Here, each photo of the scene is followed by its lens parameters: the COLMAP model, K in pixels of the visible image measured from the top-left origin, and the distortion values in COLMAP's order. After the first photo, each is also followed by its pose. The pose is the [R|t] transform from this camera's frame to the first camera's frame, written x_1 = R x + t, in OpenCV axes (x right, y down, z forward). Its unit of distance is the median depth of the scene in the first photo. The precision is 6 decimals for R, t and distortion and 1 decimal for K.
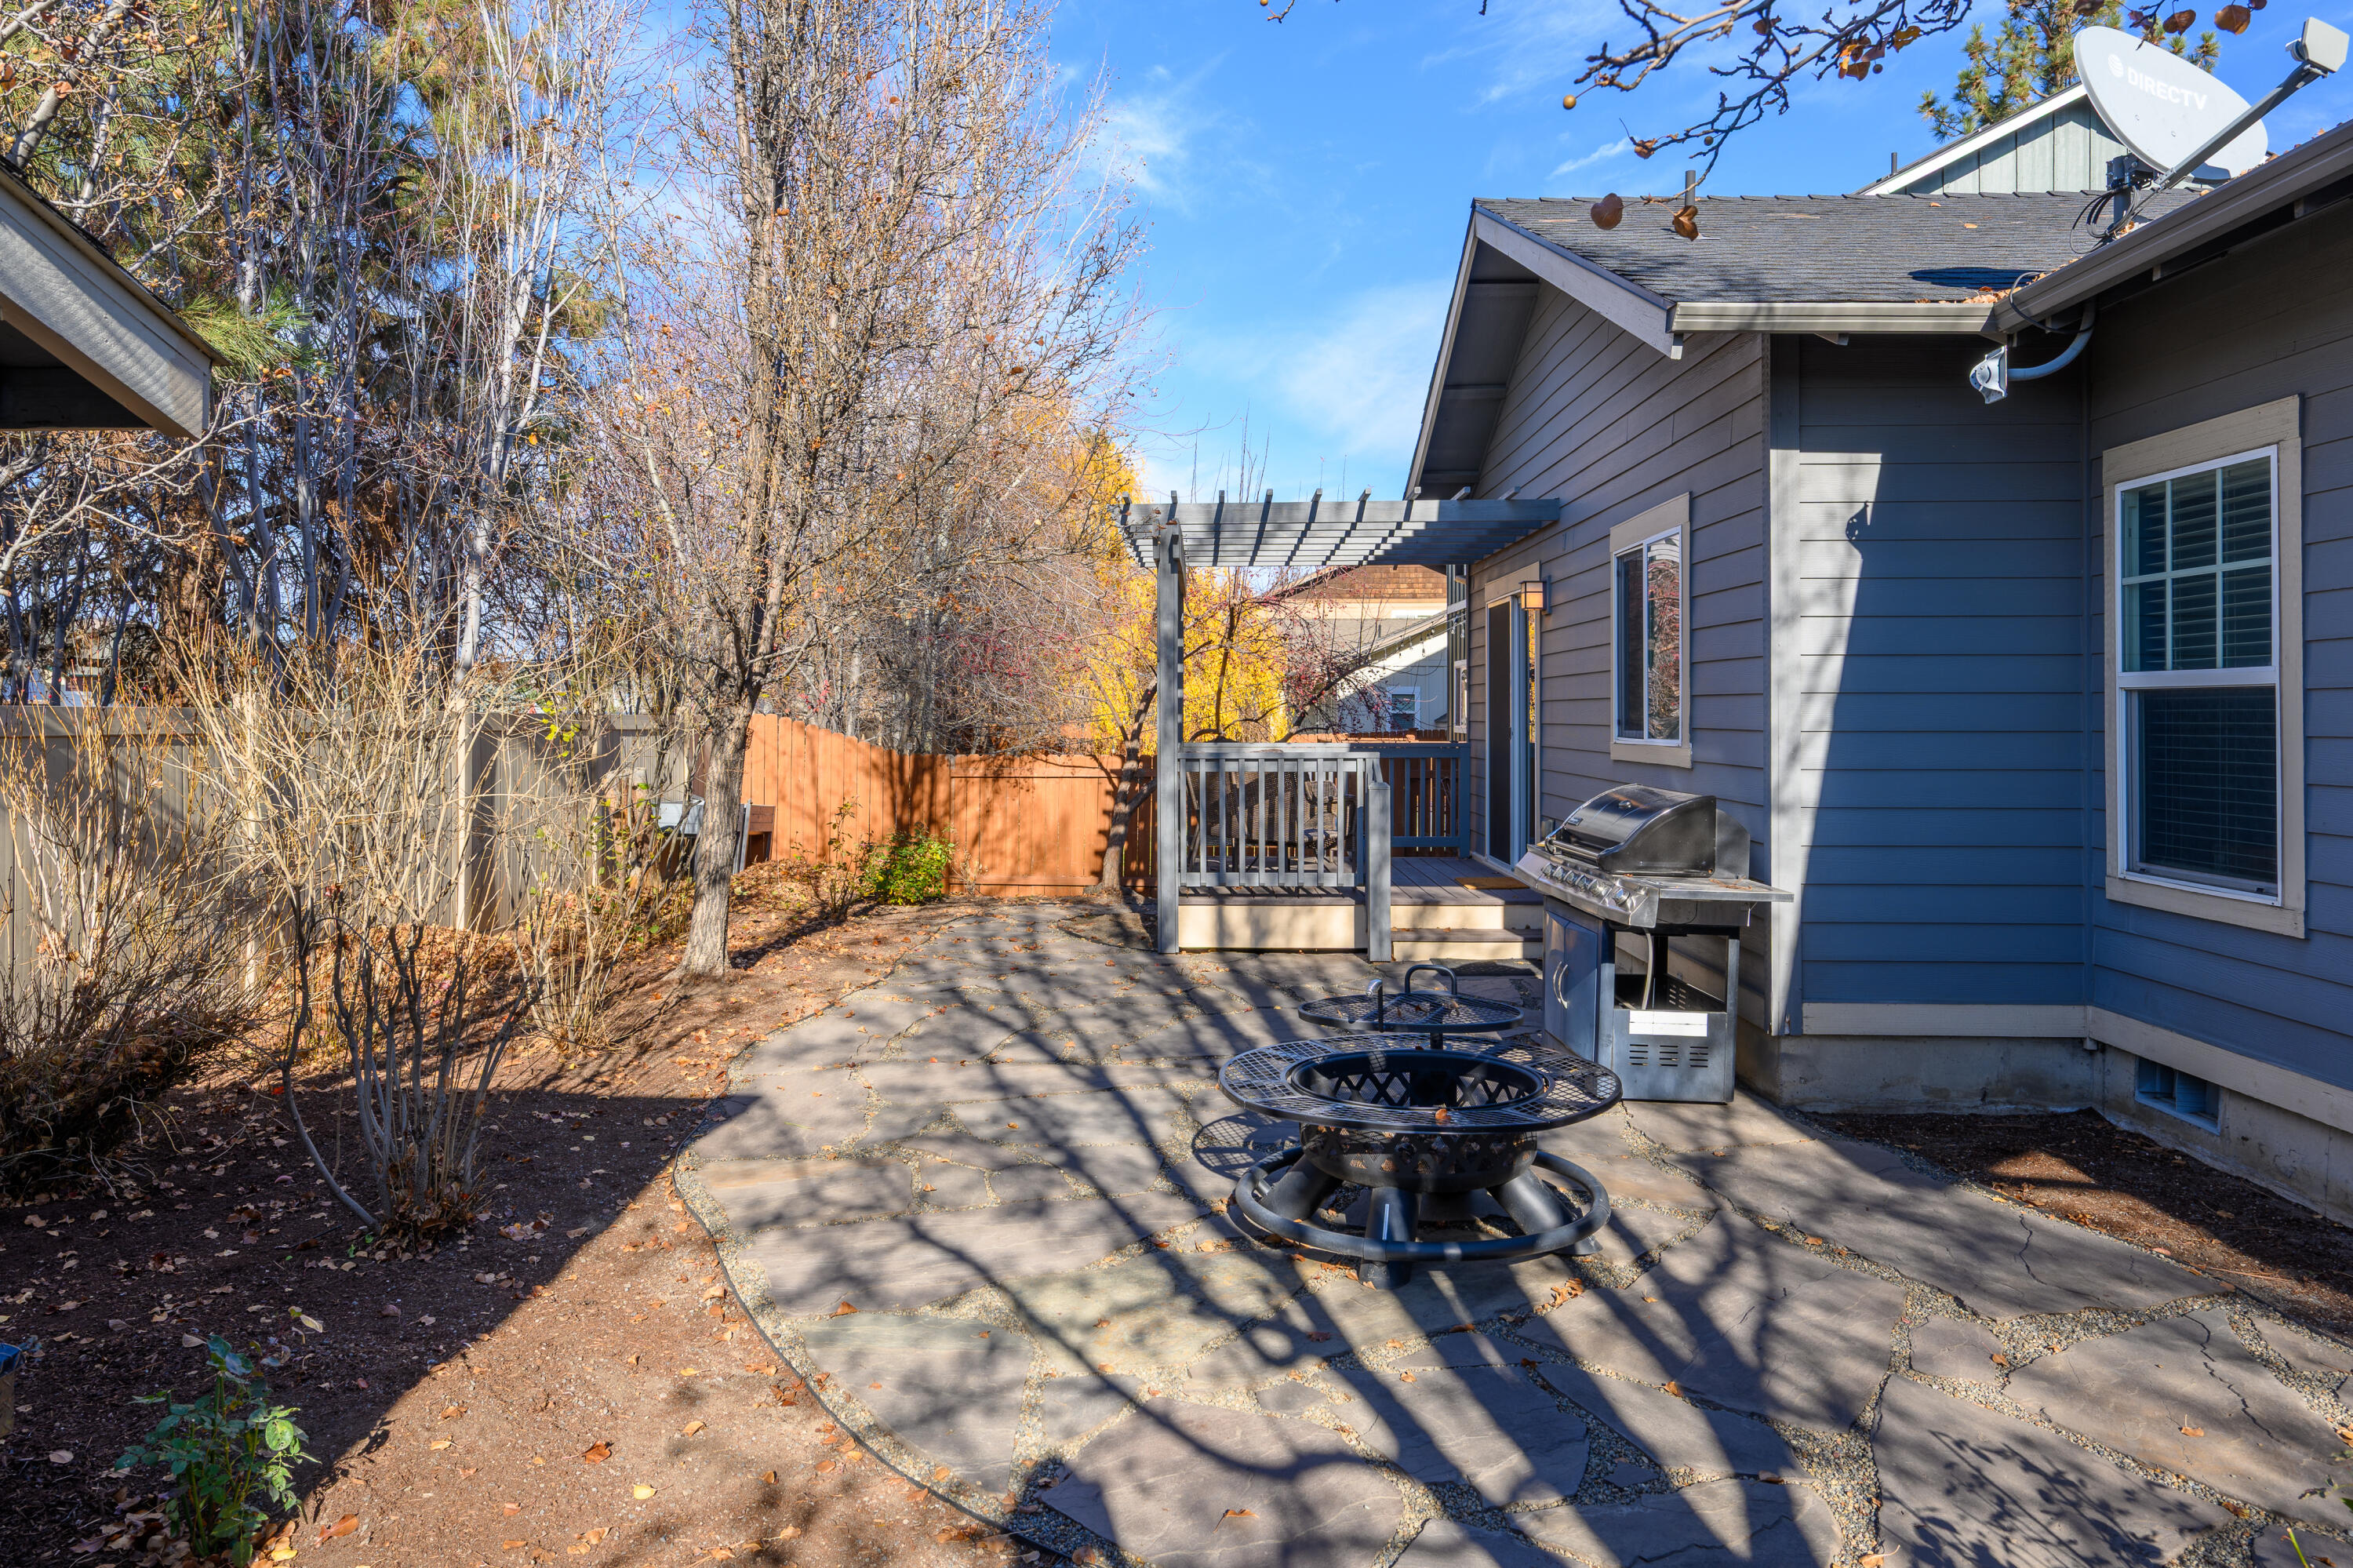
lens RADIAL K [[1547.7, 0, 1174.2], [0, 1547.7, 719.9], [0, 0, 1]] dist [-0.000958, -0.001915]
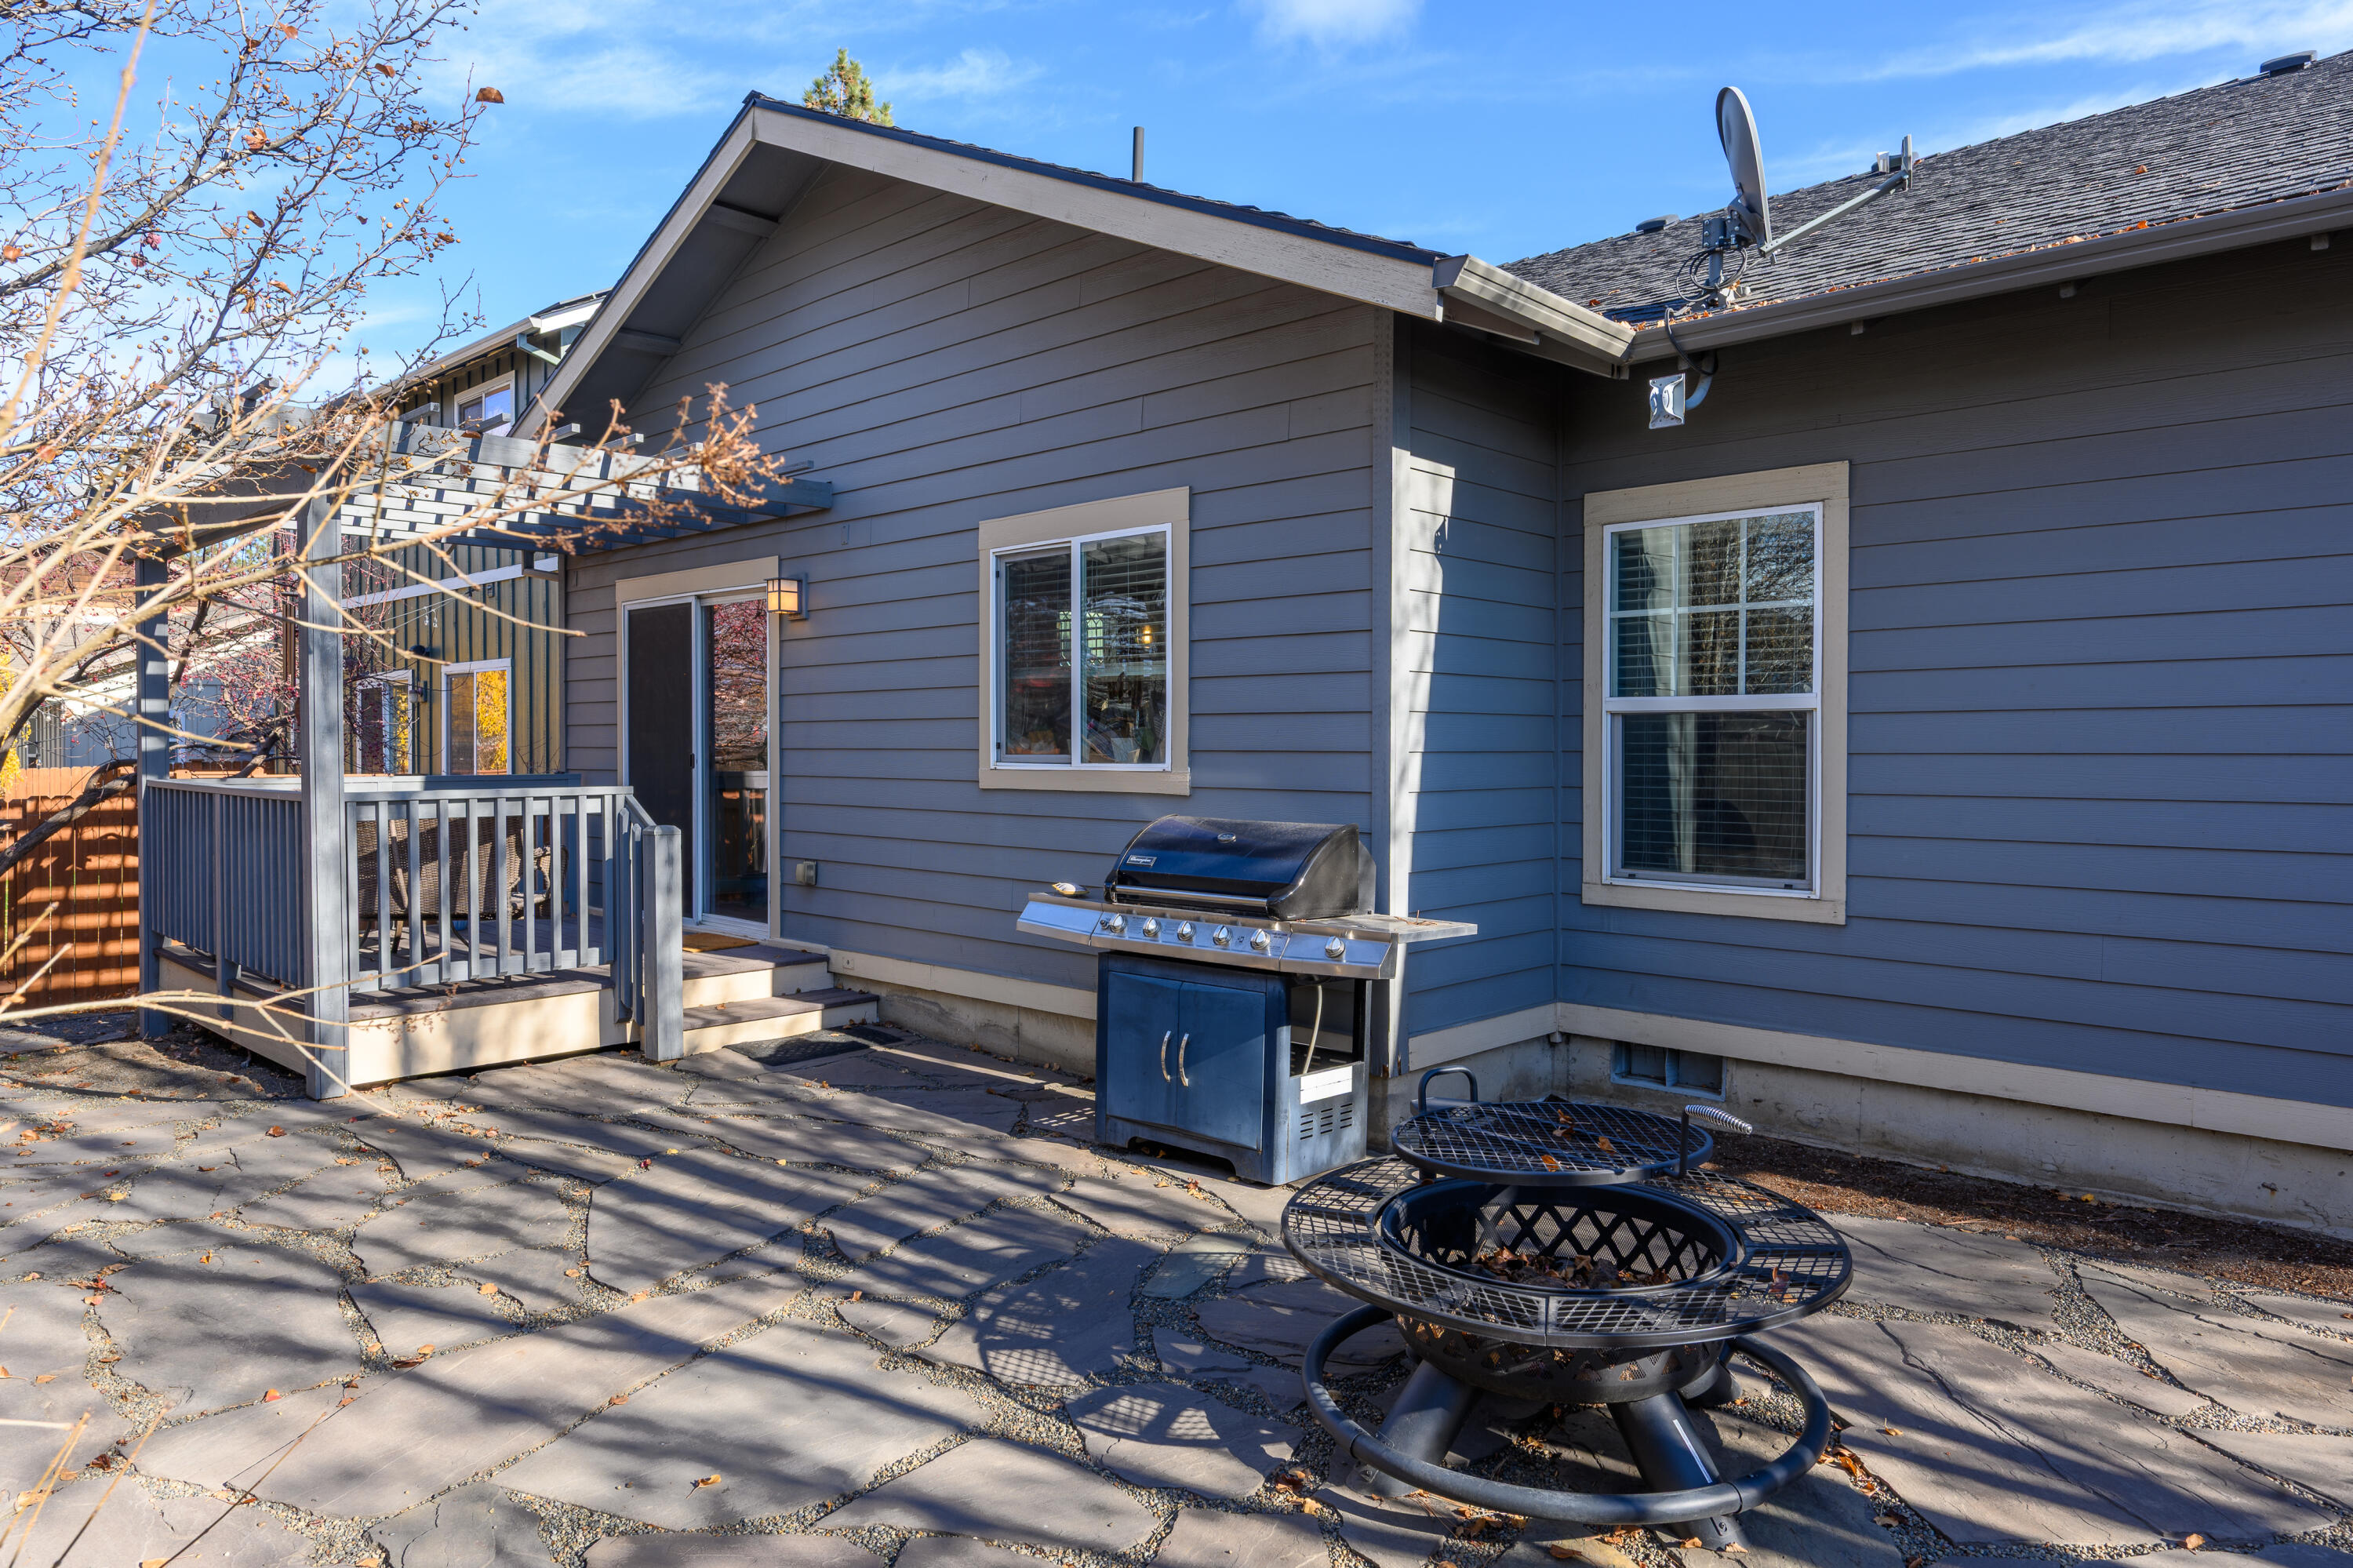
lens RADIAL K [[1447.7, 0, 1176.5], [0, 1447.7, 784.0], [0, 0, 1]] dist [0.004391, 0.000437]
pose [[0.666730, -0.017292, 0.745098, -0.347957], [0.000900, 0.999749, 0.022396, 0.007212], [-0.745298, -0.014261, 0.666579, 0.518016]]
